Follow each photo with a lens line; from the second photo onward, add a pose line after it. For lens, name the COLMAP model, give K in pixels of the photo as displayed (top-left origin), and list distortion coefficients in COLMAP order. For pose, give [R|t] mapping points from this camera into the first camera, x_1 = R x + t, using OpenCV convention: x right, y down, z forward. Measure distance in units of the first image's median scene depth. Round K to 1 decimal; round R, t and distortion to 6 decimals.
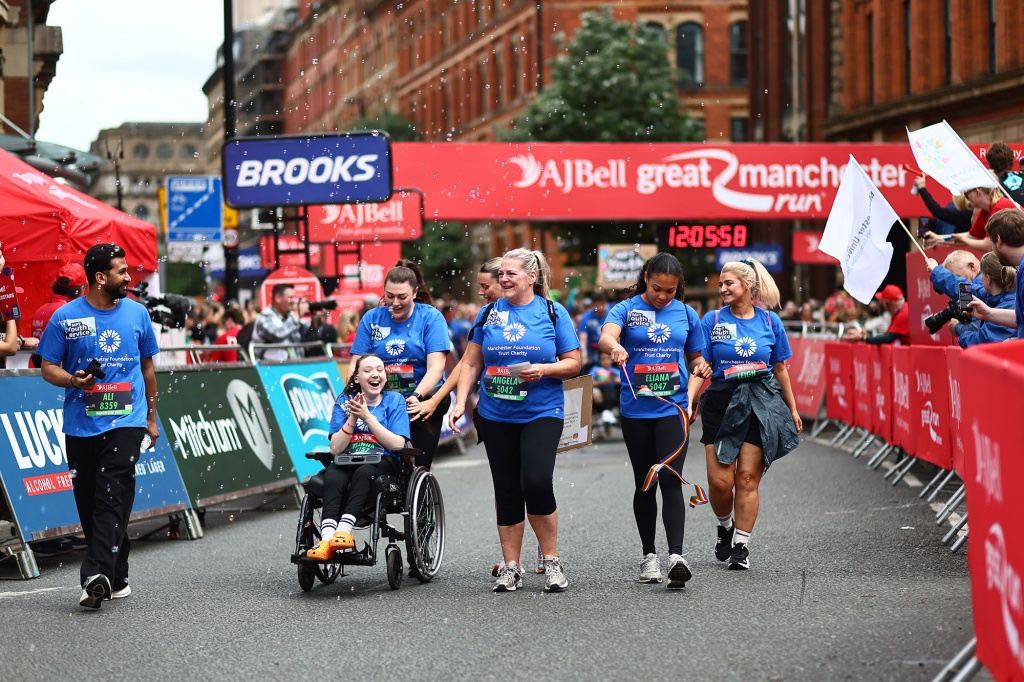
lens RADIAL K [[2811.4, 0, 512.0], [0, 2811.4, 341.0], [0, 0, 1]] dist [-0.103419, 0.960570]
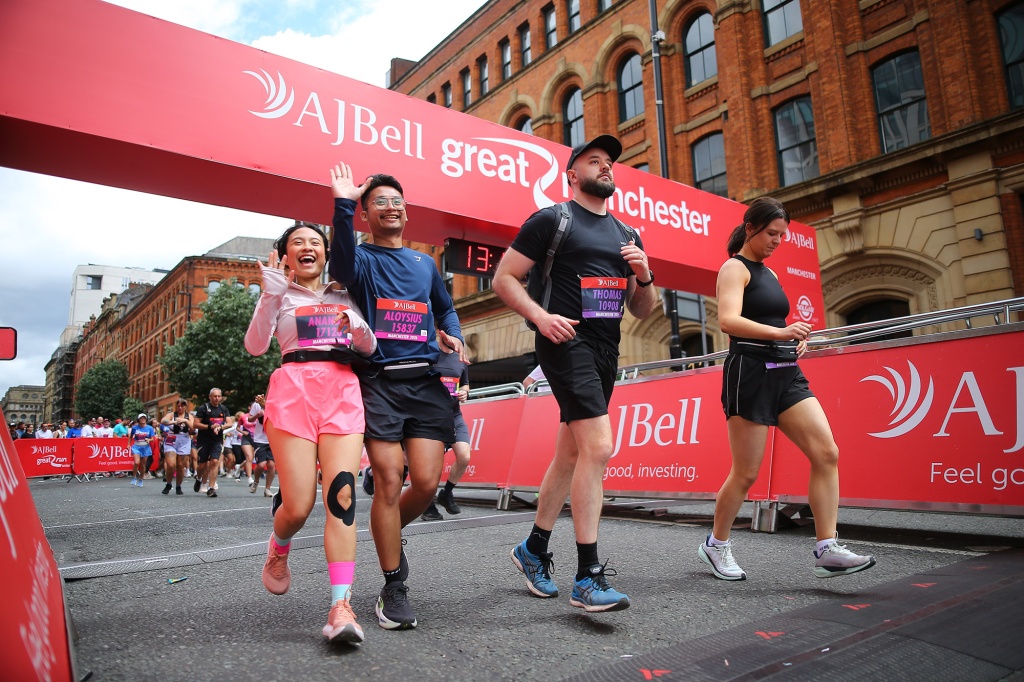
lens RADIAL K [[713.8, 0, 512.0], [0, 713.8, 341.0], [0, 0, 1]] dist [-0.054598, 0.004548]
pose [[0.895576, 0.065614, 0.440043, -0.010941], [0.010152, 0.985794, -0.167653, 0.013715], [-0.444793, 0.154613, 0.882187, 0.842544]]
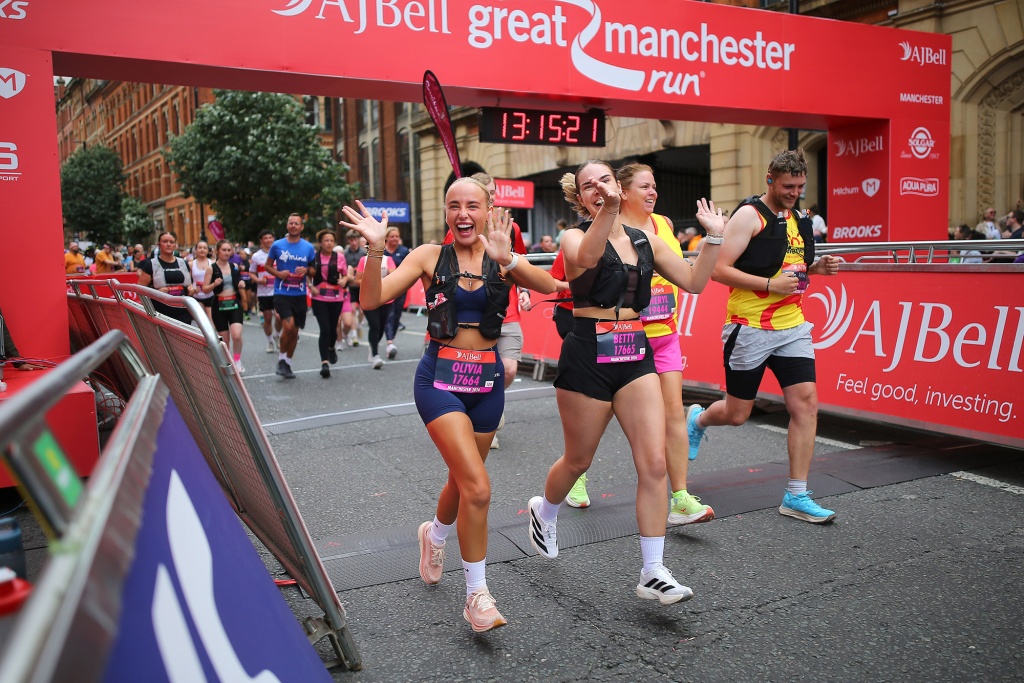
lens RADIAL K [[1011.1, 0, 525.8], [0, 1011.1, 340.6], [0, 0, 1]] dist [0.015343, 0.032755]
pose [[0.942199, -0.031524, 0.333568, -0.021519], [0.008709, 0.997532, 0.069674, -0.002210], [-0.334941, -0.062741, 0.940148, 0.766832]]
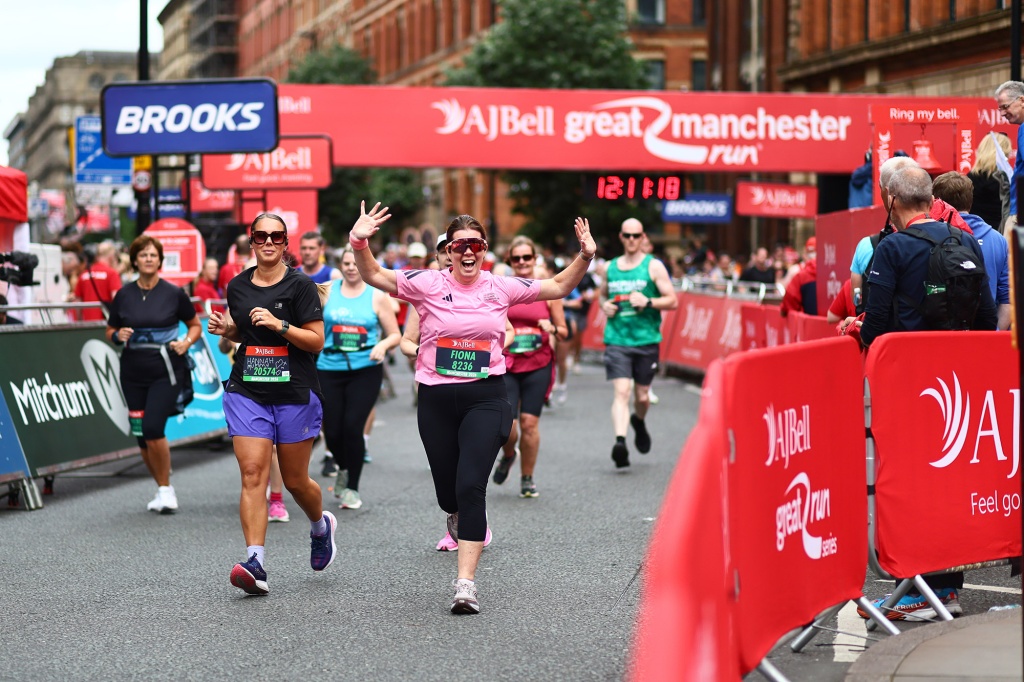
lens RADIAL K [[2889.4, 0, 460.9], [0, 2889.4, 339.7], [0, 0, 1]] dist [-0.042728, -0.023015]
pose [[0.999801, 0.018537, -0.007389, 0.017303], [-0.018384, 0.999626, 0.020250, -0.004318], [0.007762, -0.020111, 0.999768, 0.011151]]
